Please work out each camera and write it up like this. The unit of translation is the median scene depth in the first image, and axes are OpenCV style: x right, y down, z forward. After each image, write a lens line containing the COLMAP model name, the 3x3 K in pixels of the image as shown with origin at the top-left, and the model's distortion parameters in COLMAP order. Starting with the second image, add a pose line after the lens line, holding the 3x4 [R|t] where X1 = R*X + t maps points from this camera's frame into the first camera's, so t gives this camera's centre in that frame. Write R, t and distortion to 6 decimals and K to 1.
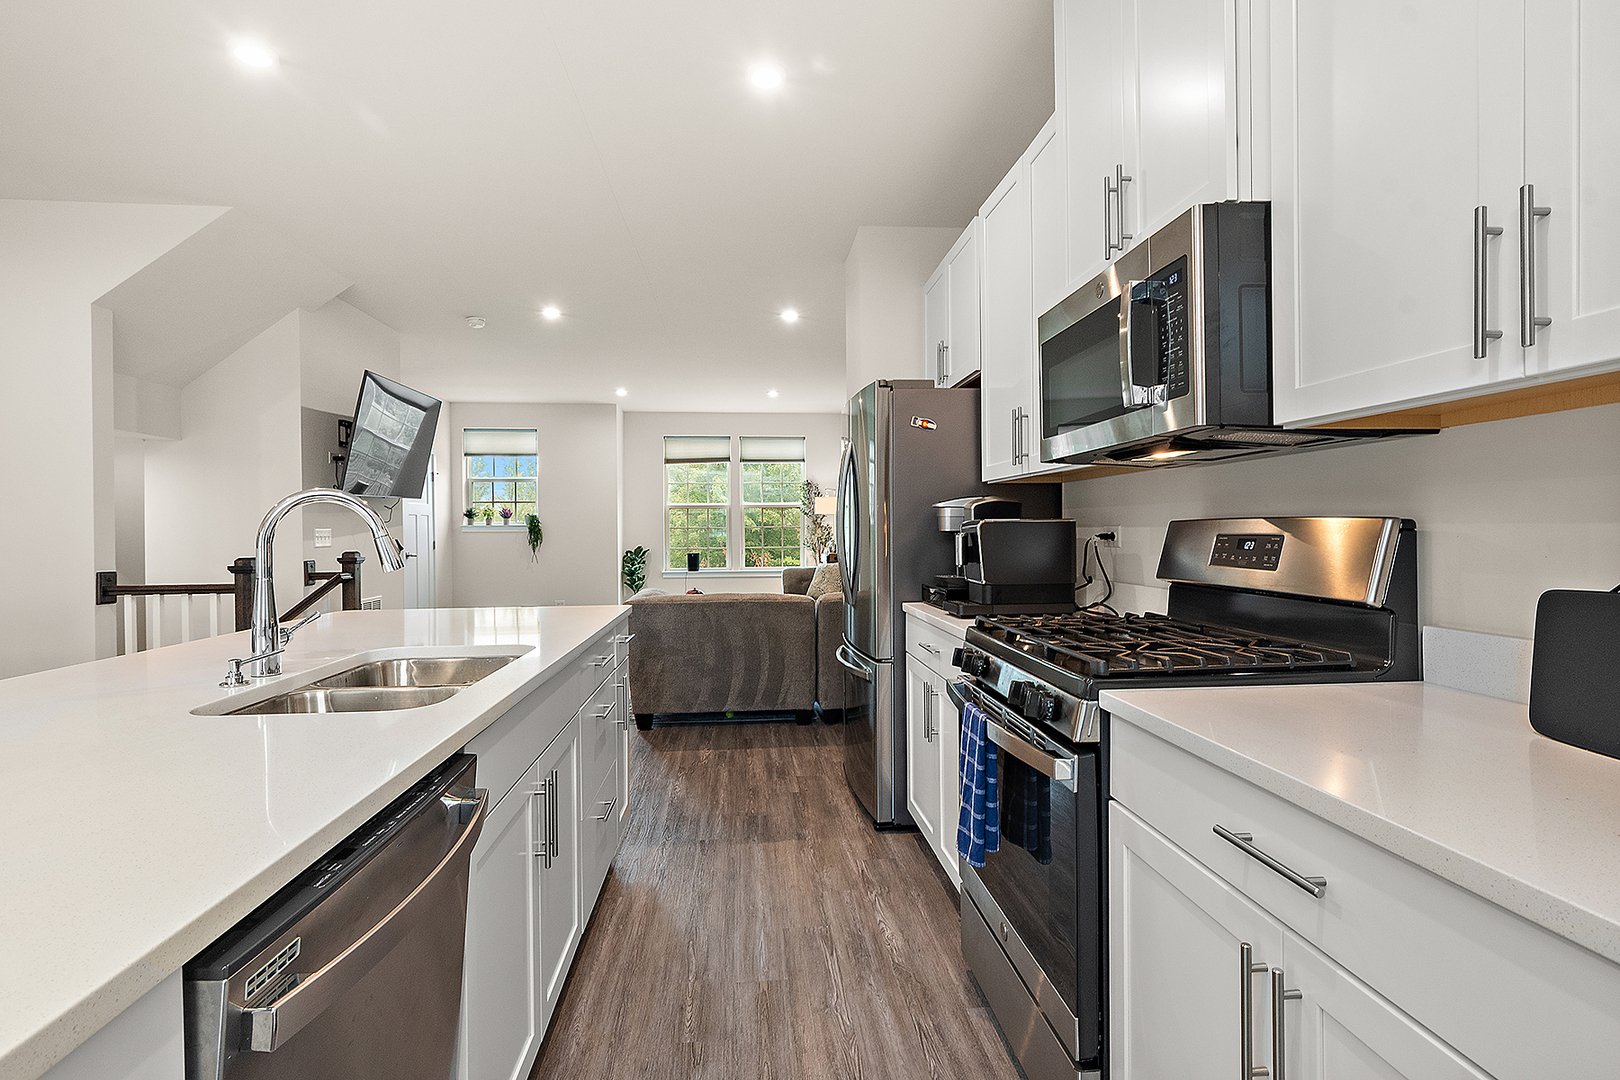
lens RADIAL K [[789.3, 0, 809.9], [0, 789.3, 532.2], [0, 0, 1]] dist [0.000482, -0.000536]
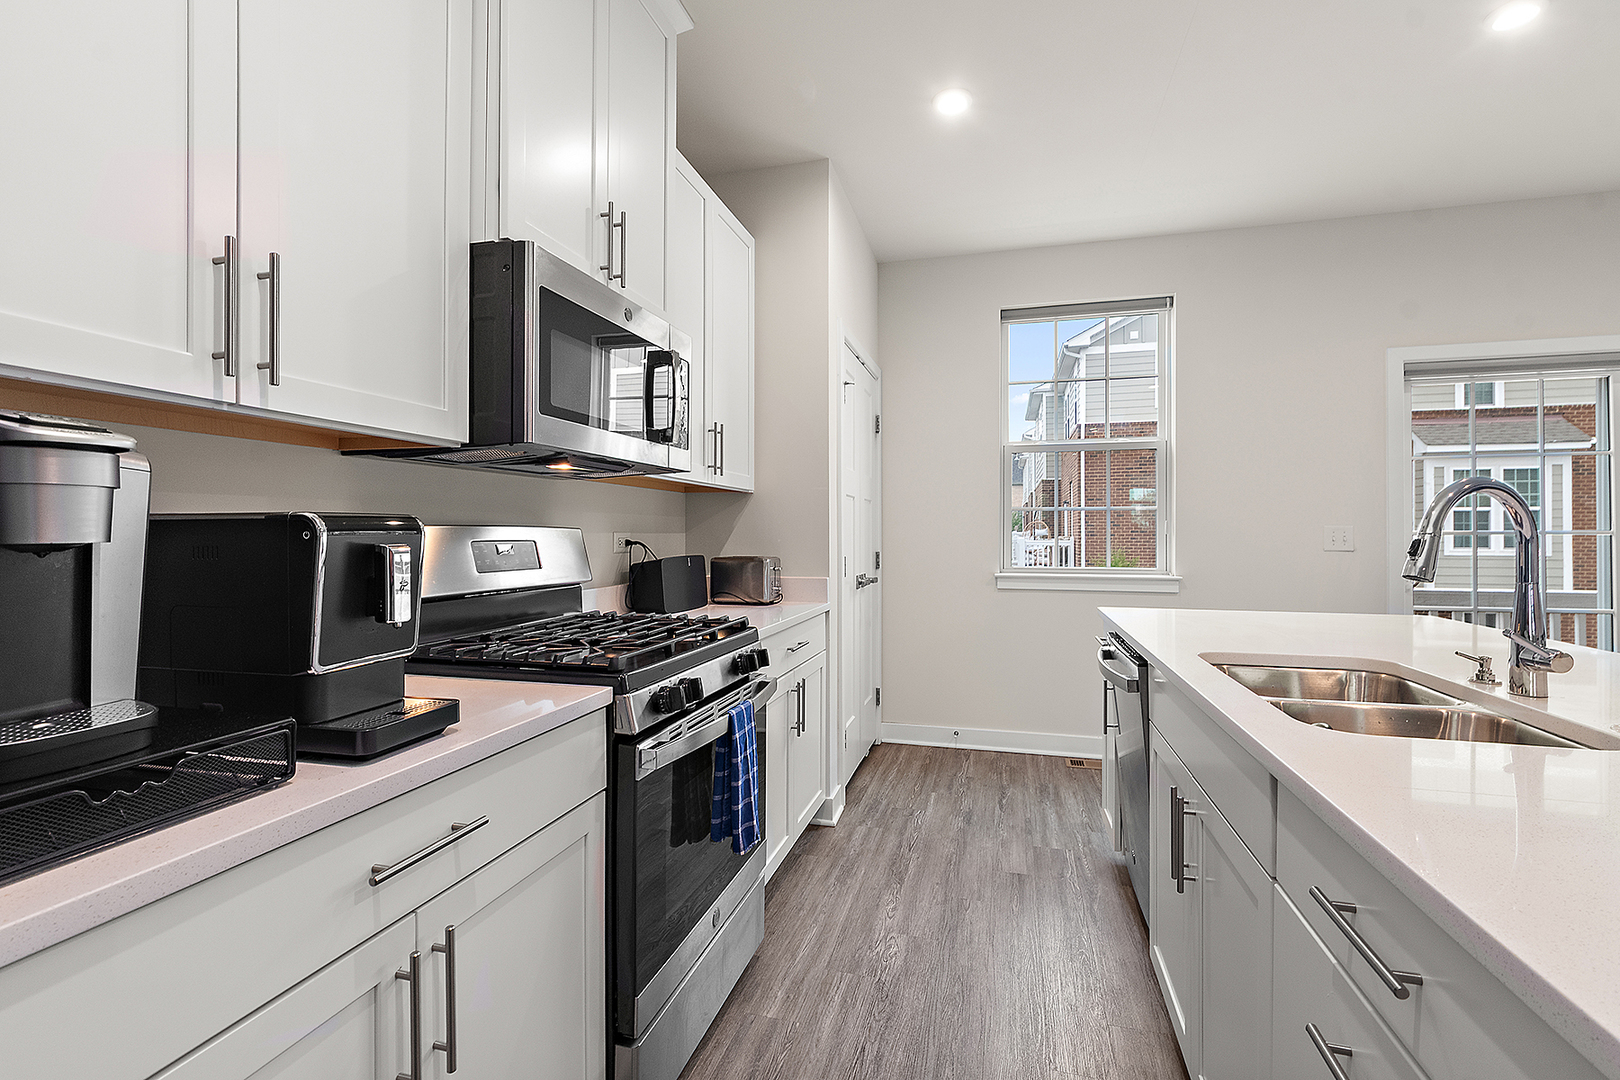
lens RADIAL K [[728.8, 0, 801.9], [0, 728.8, 529.4], [0, 0, 1]] dist [-0.004566, -0.001069]
pose [[-0.933231, 0.013036, 0.359040, -0.093818], [0.012599, 0.999914, -0.003558, -0.002076], [-0.359056, 0.001203, -0.933315, 0.822929]]
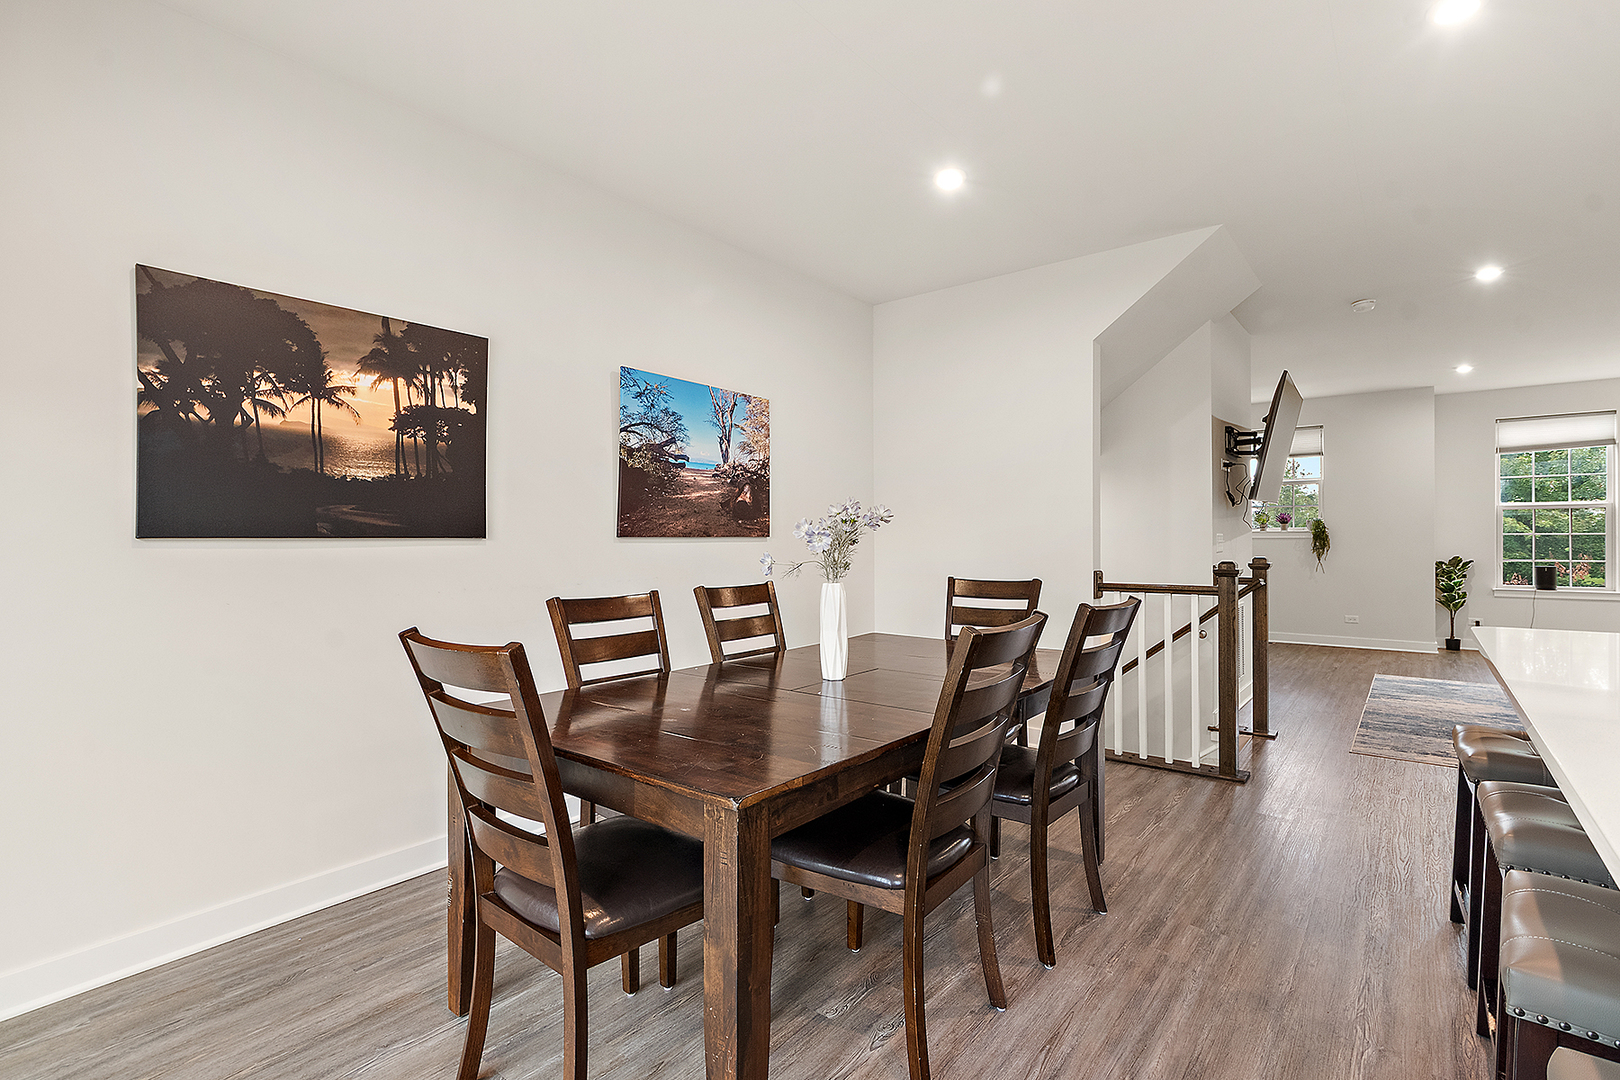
lens RADIAL K [[752.4, 0, 810.0], [0, 752.4, 540.0], [0, 0, 1]] dist [0.022504, -0.024588]
pose [[0.720244, 0.005368, -0.693700, -0.402390], [-0.004448, 0.999985, 0.003120, 0.003470], [0.693706, 0.000838, 0.720257, -0.083977]]
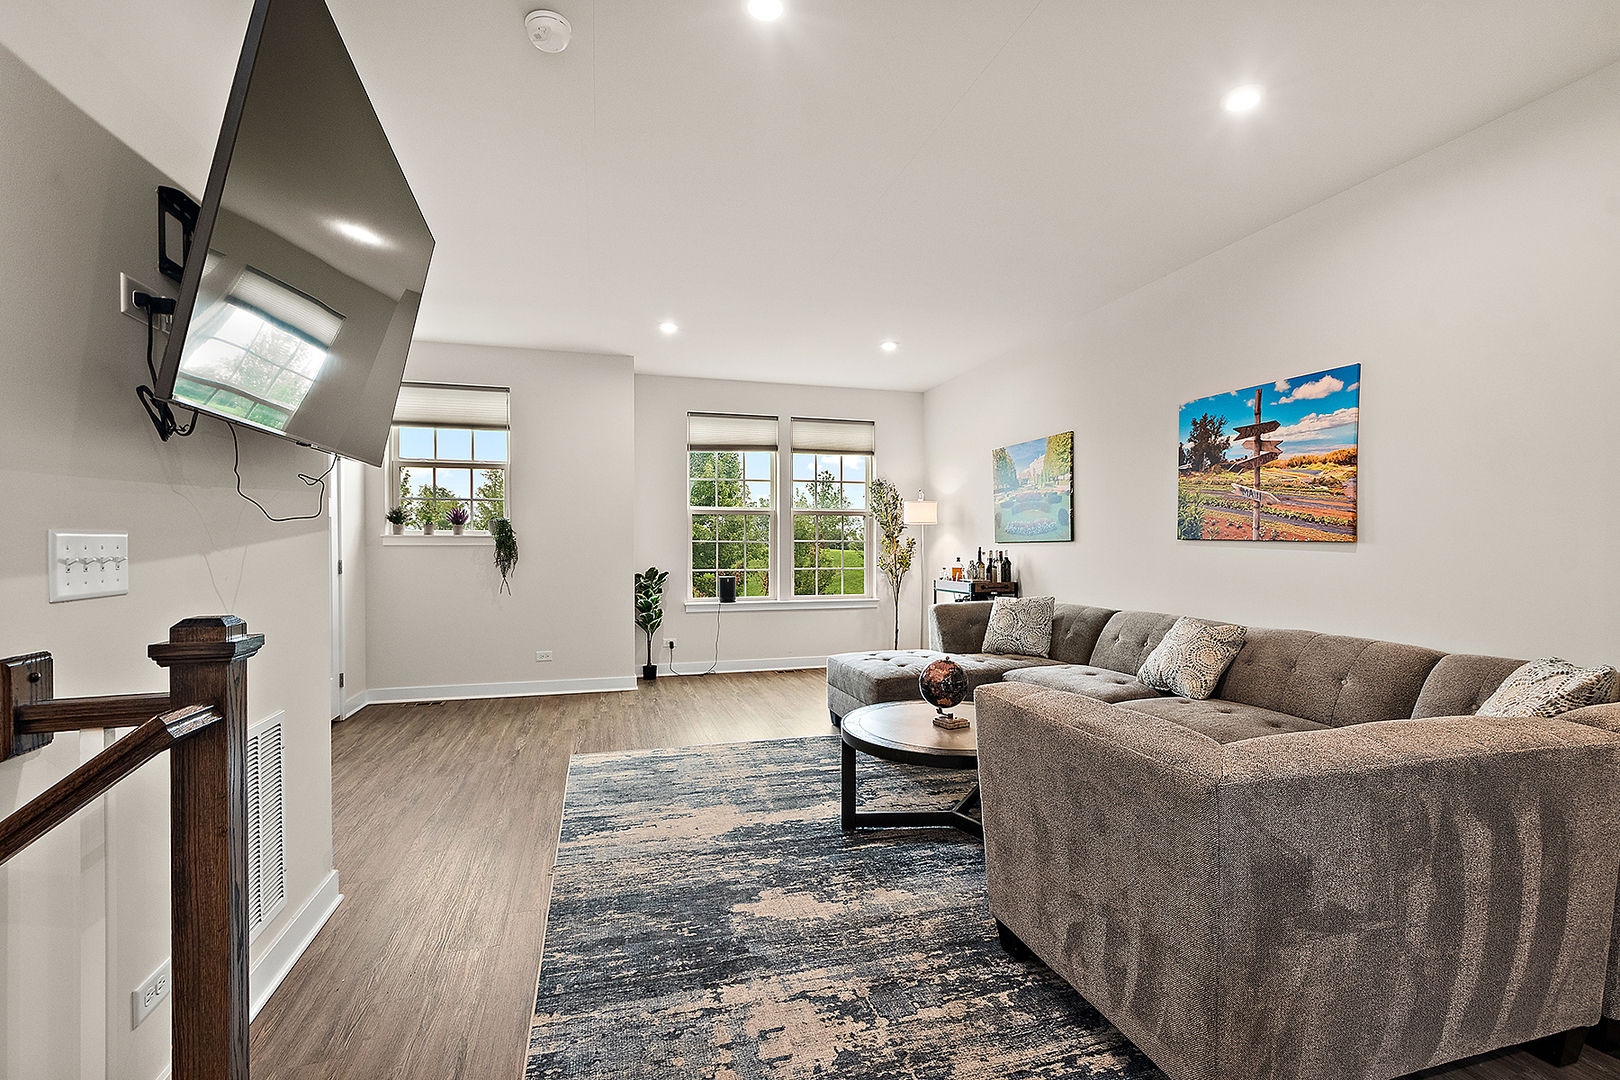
lens RADIAL K [[734.9, 0, 812.3], [0, 734.9, 548.8], [0, 0, 1]] dist [0.001582, 0.000062]
pose [[0.981776, 0.006544, 0.189928, -0.519486], [-0.006835, 0.999976, 0.000879, -0.000770], [-0.189918, -0.002161, 0.981798, 0.869587]]
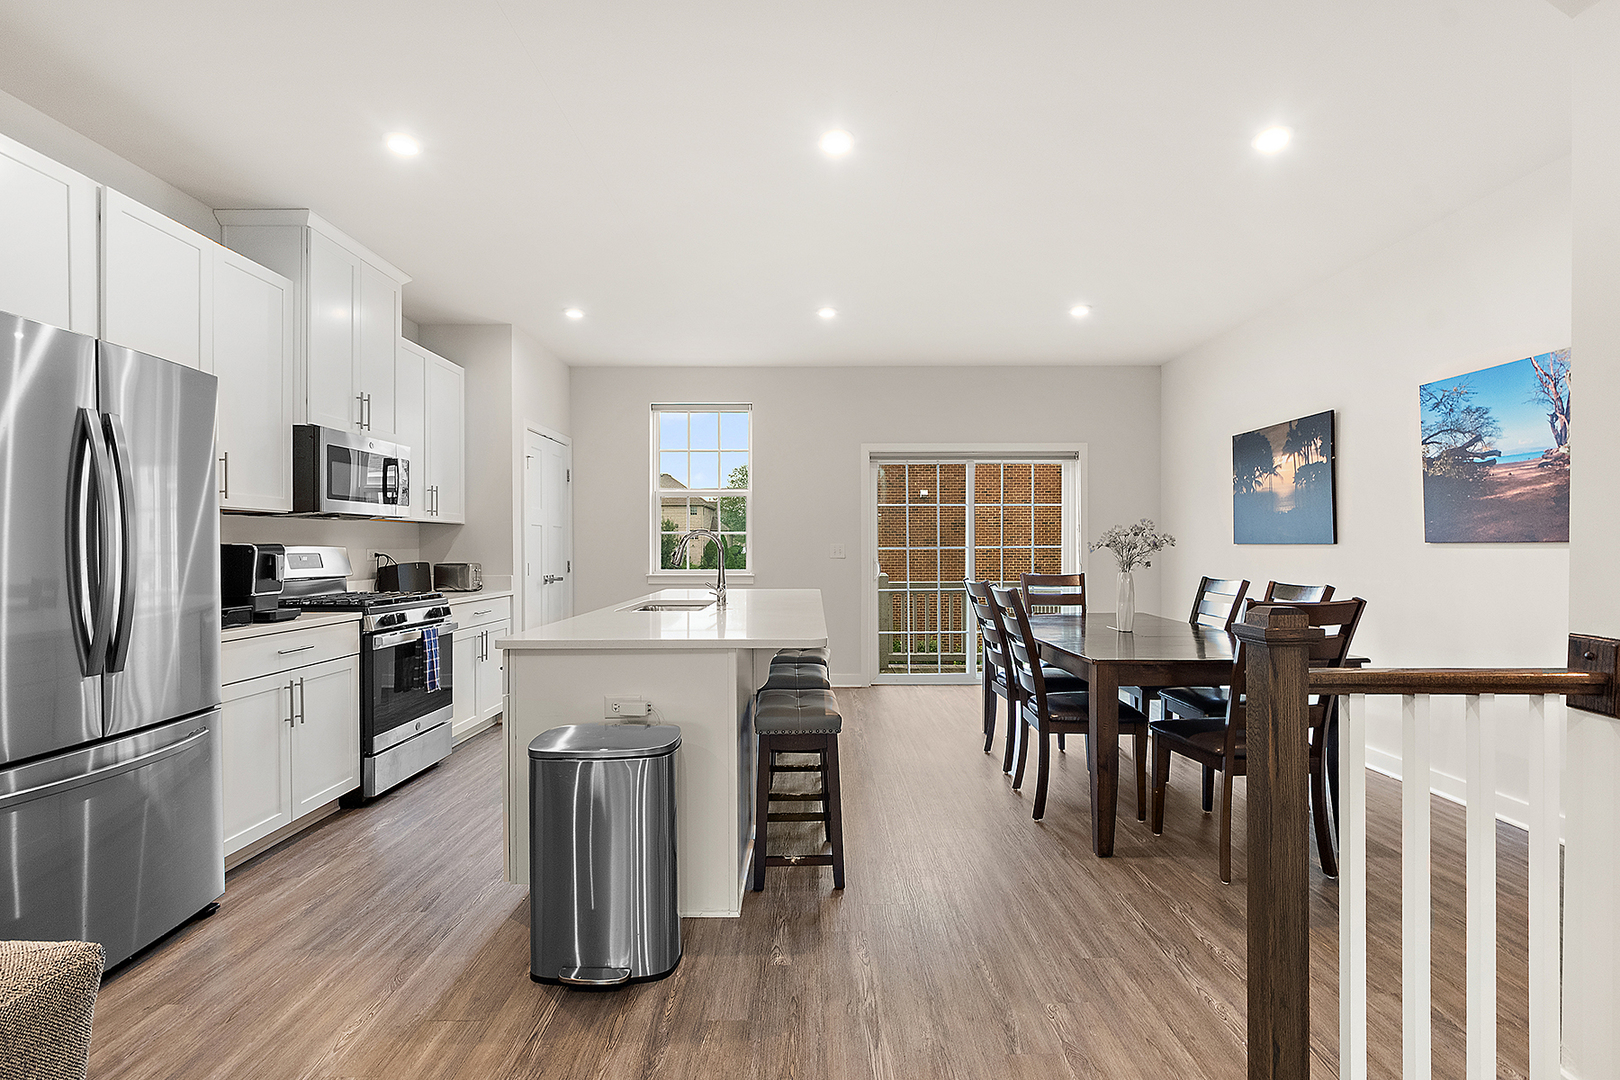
lens RADIAL K [[744.2, 0, 812.9], [0, 744.2, 549.0], [0, 0, 1]] dist [-0.002892, 0.000160]
pose [[-0.995682, 0.011038, 0.092166, -0.485621], [0.011818, 0.999899, 0.007919, -0.004466], [-0.092069, 0.008974, -0.995712, 1.342636]]
